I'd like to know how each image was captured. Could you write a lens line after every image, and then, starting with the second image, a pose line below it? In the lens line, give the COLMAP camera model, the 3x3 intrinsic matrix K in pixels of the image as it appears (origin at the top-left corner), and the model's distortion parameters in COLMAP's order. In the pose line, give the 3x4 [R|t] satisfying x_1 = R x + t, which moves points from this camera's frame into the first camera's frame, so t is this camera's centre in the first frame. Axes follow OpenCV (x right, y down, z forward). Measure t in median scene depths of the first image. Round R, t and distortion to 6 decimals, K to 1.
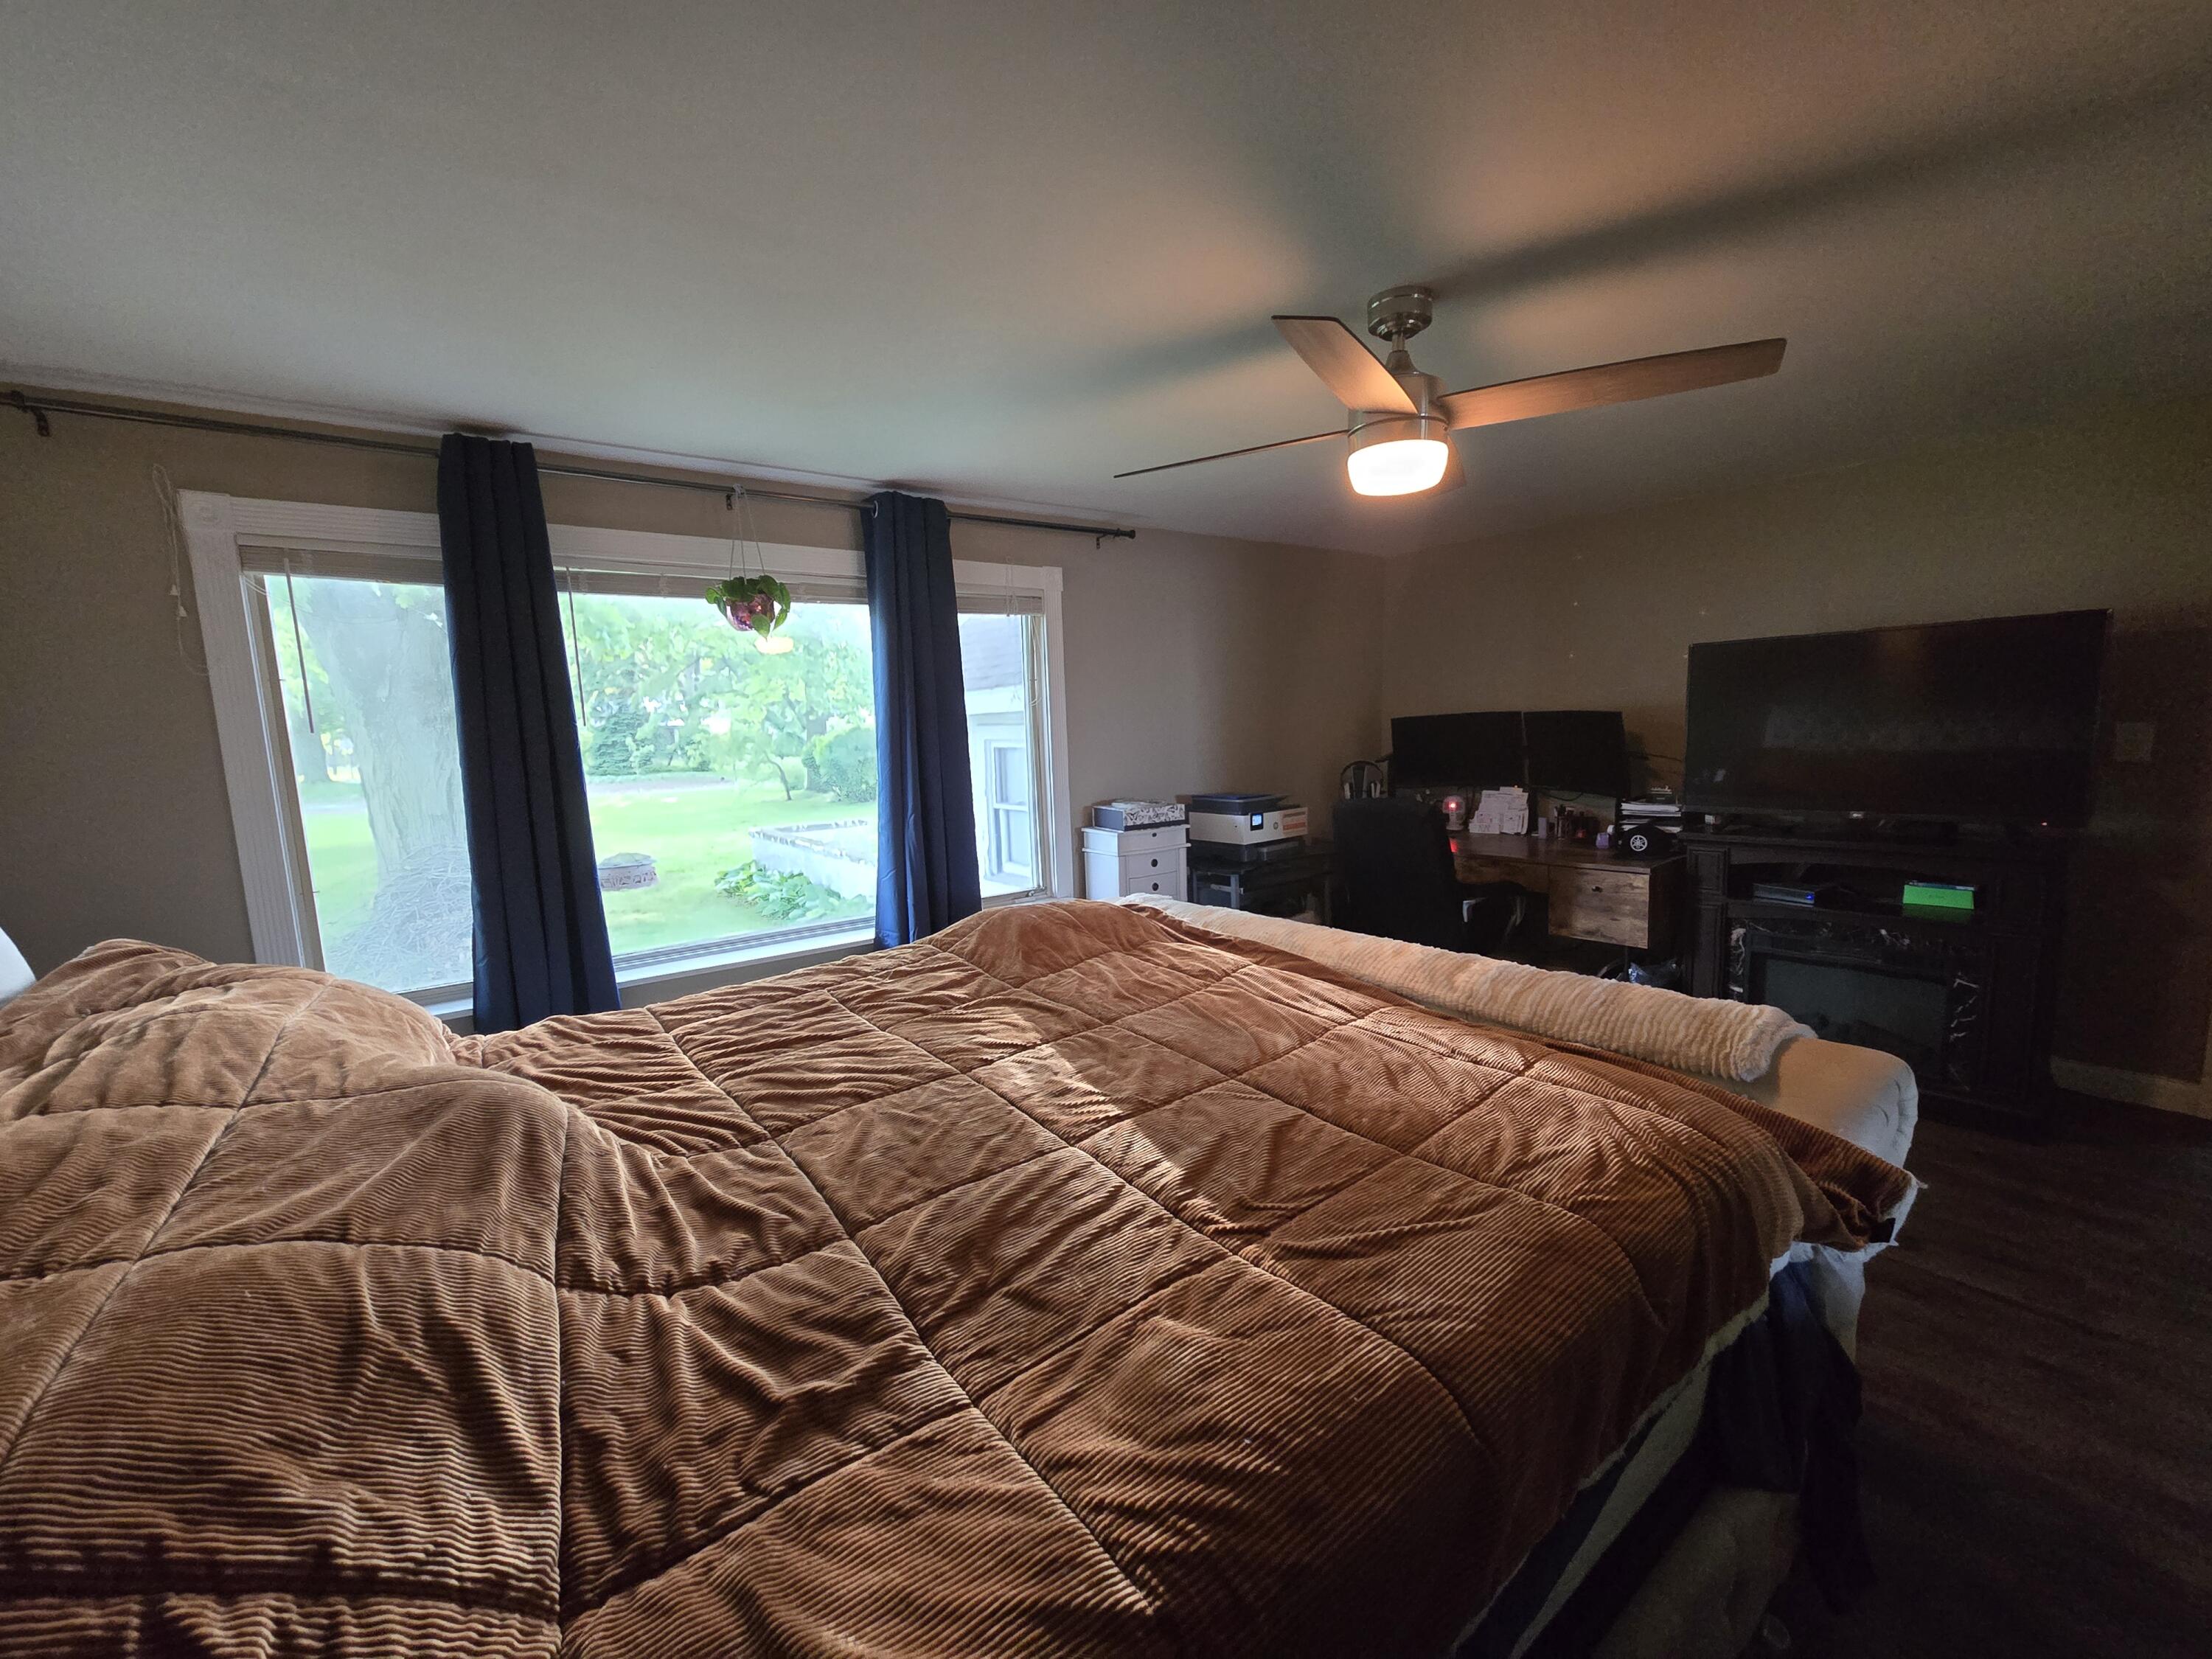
lens RADIAL K [[908.0, 0, 1101.1], [0, 908.0, 848.1], [0, 0, 1]] dist [-0.000335, 0.000282]
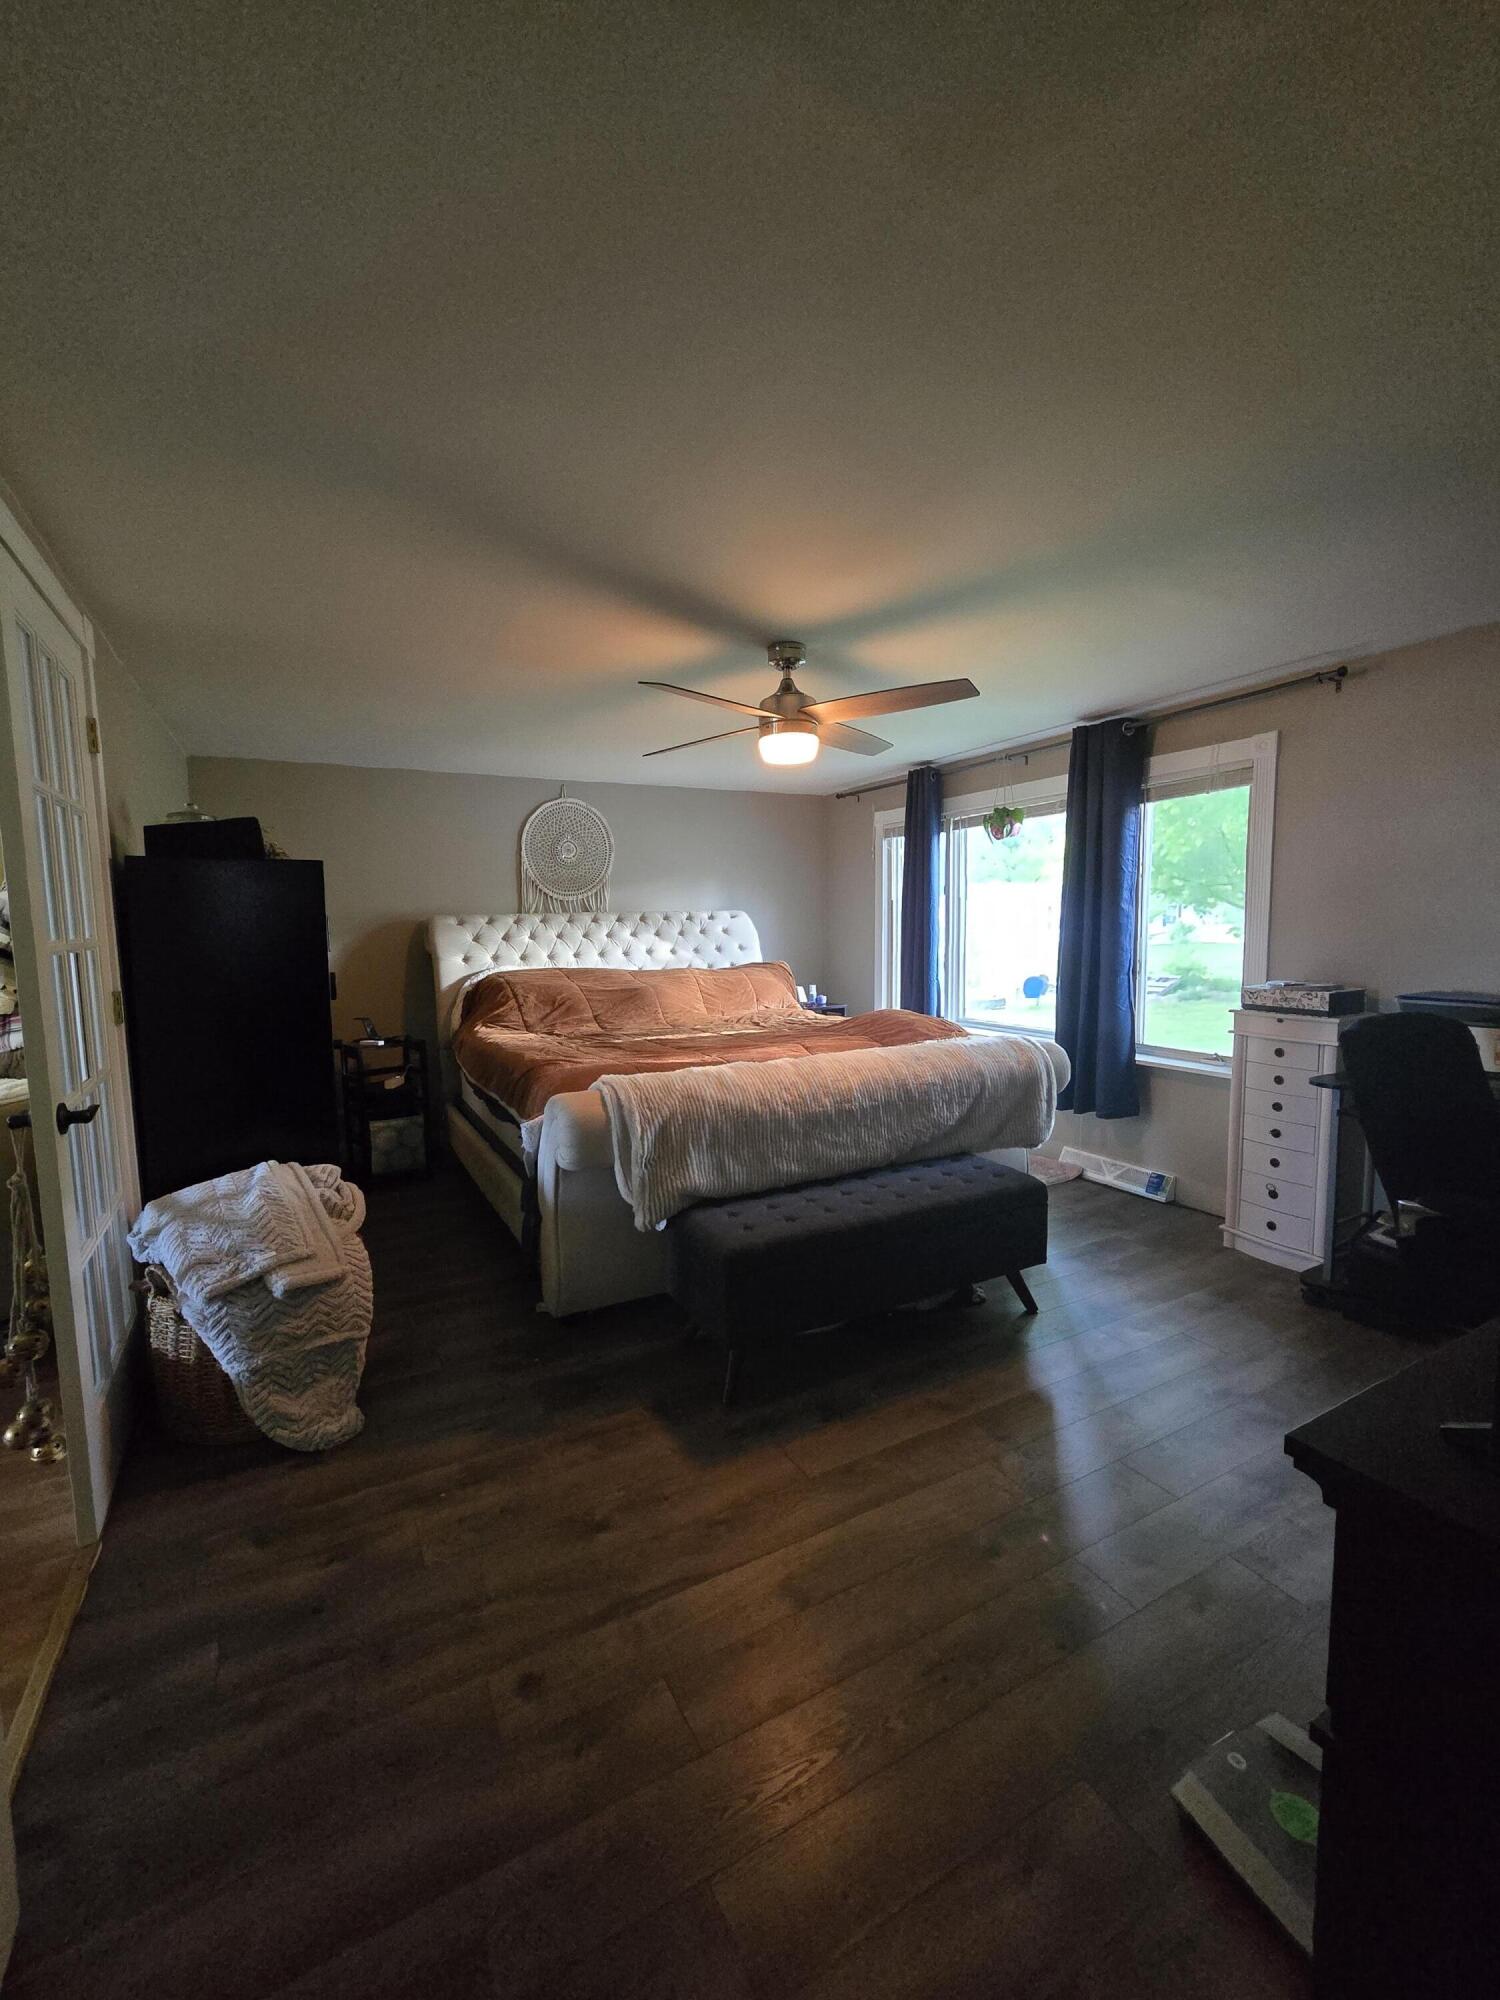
lens RADIAL K [[821.0, 0, 731.8], [0, 821.0, 1001.7], [0, 0, 1]] dist [-0.000335, 0.000282]
pose [[-0.165842, 0.143938, -0.975591, 1.028020], [-0.100526, 0.981670, 0.161923, -0.119914], [0.981015, 0.124926, -0.148332, 0.649454]]
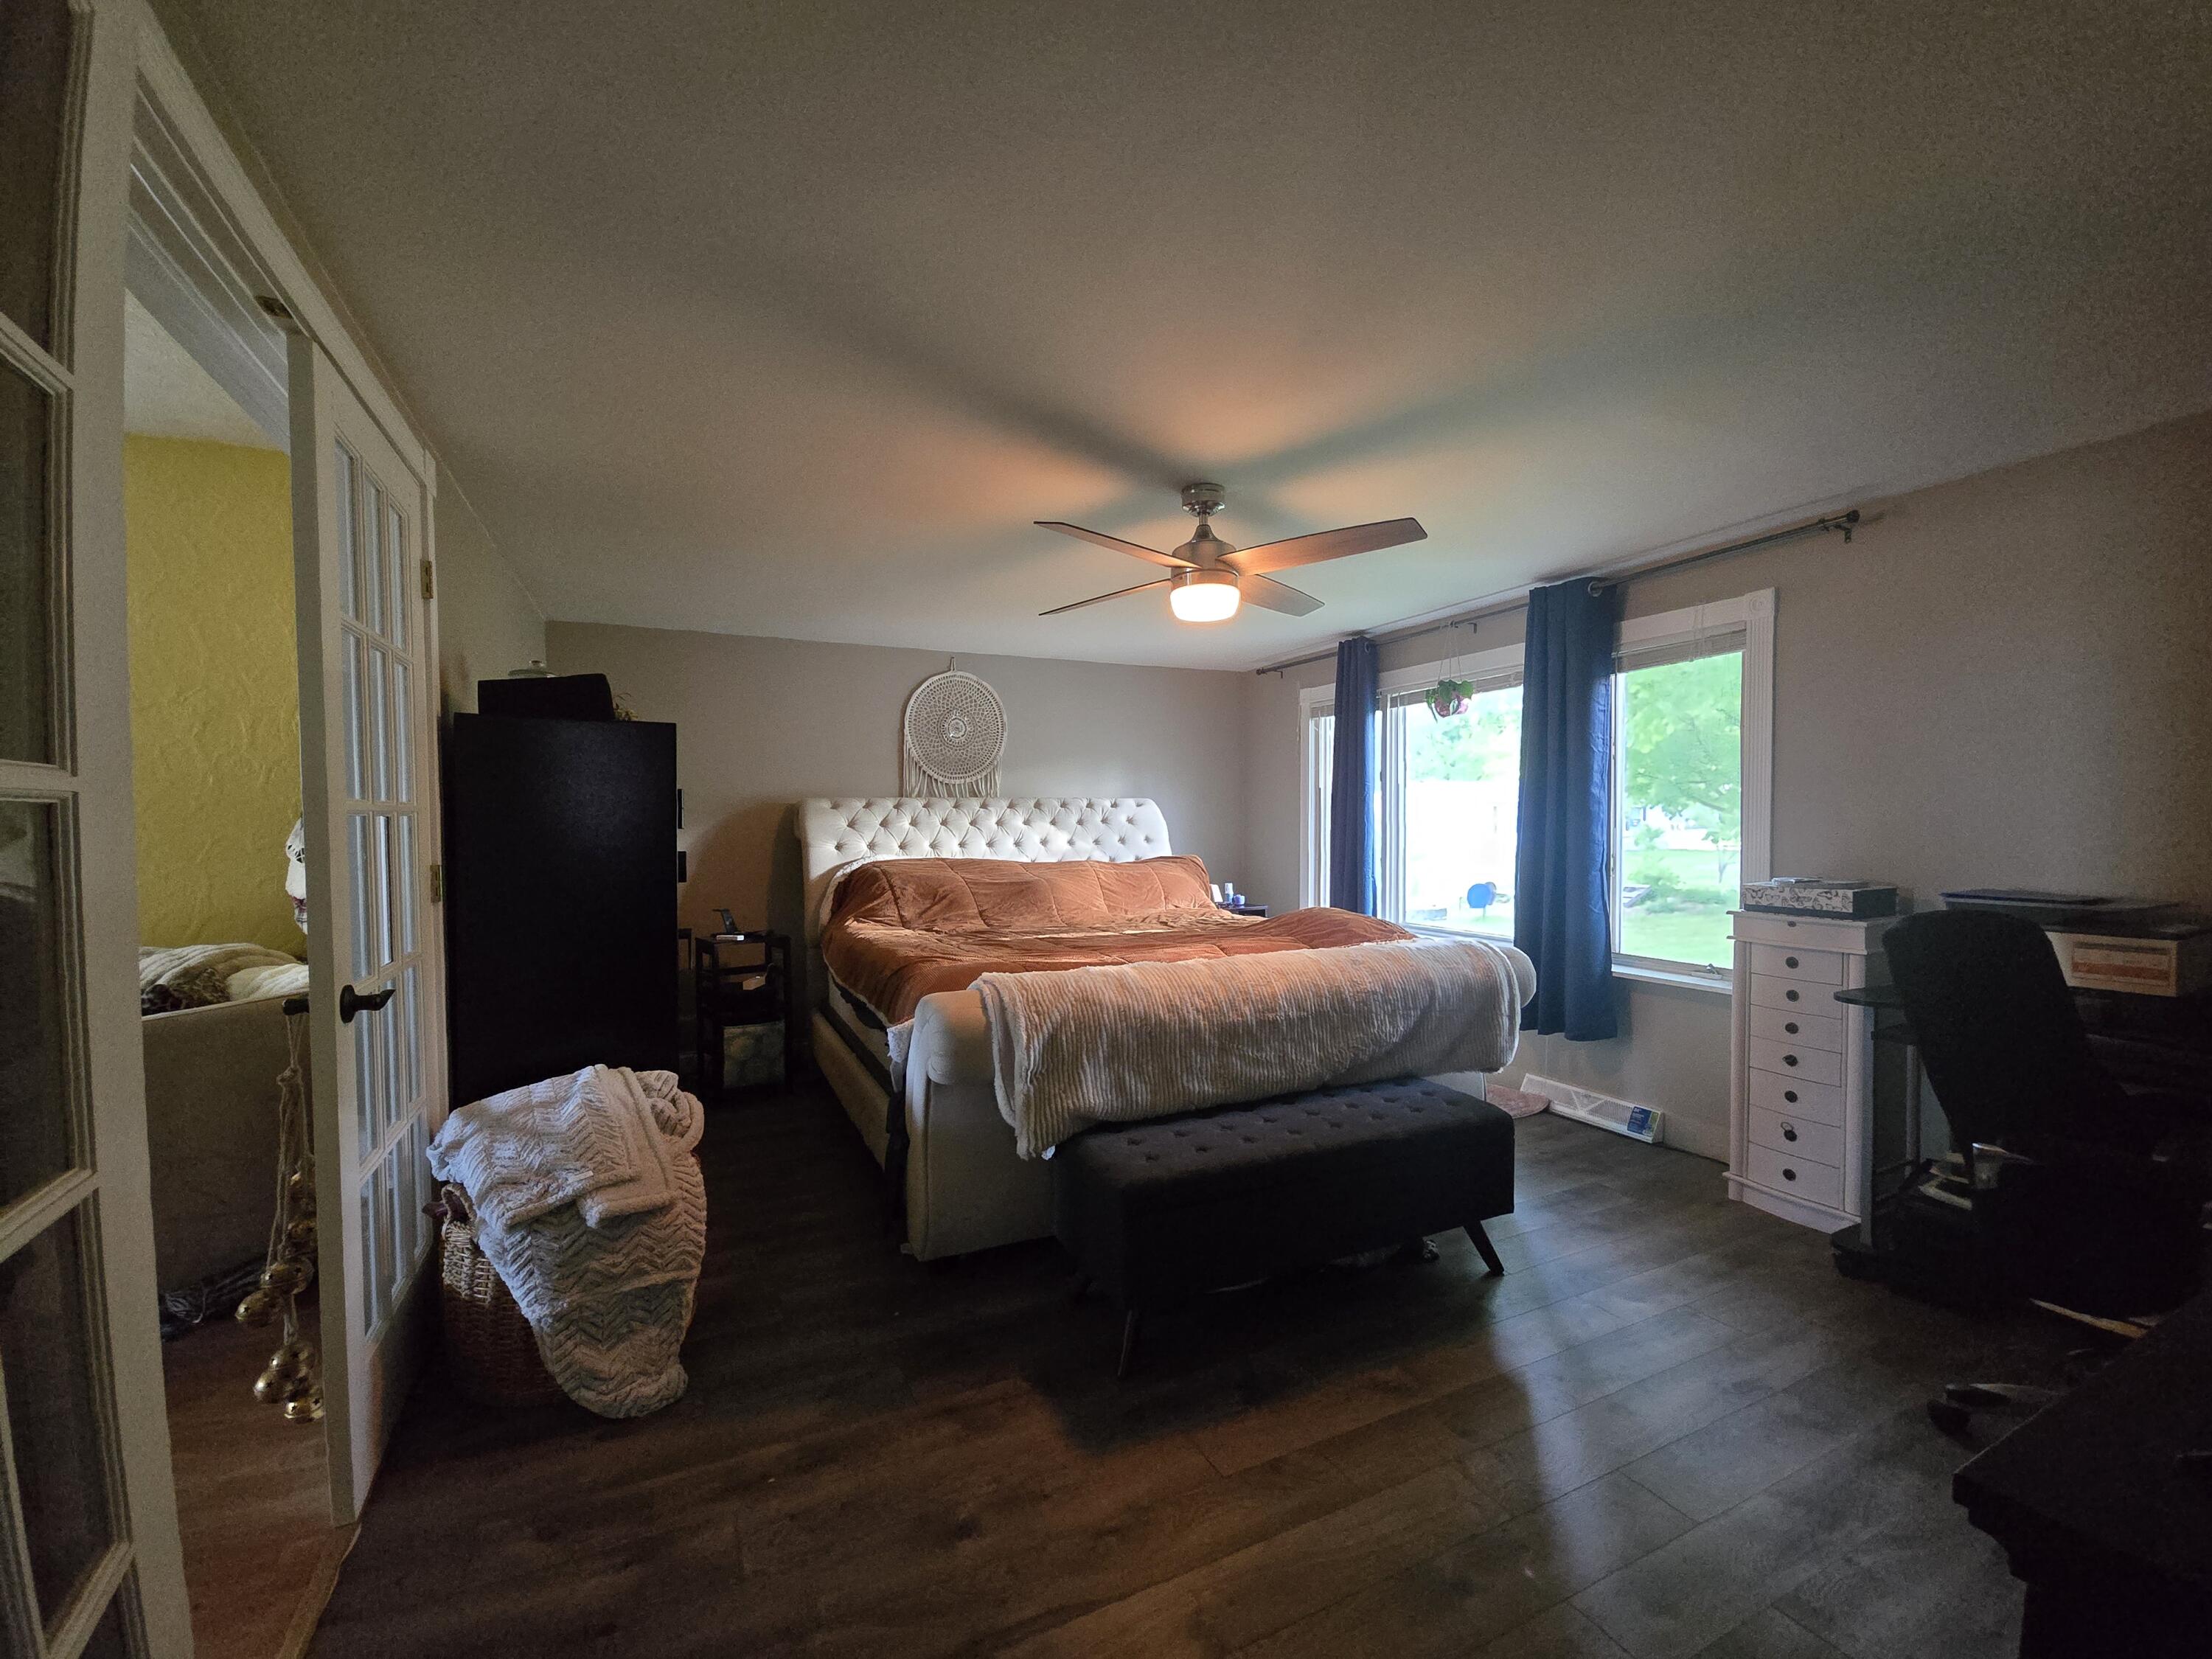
lens RADIAL K [[908.0, 0, 1101.1], [0, 908.0, 848.1], [0, 0, 1]] dist [-0.000335, 0.000282]
pose [[-0.206217, 0.076220, -0.975533, 0.991174], [-0.109137, 0.988950, 0.100338, -0.097891], [0.972401, 0.127158, -0.195620, 0.646483]]
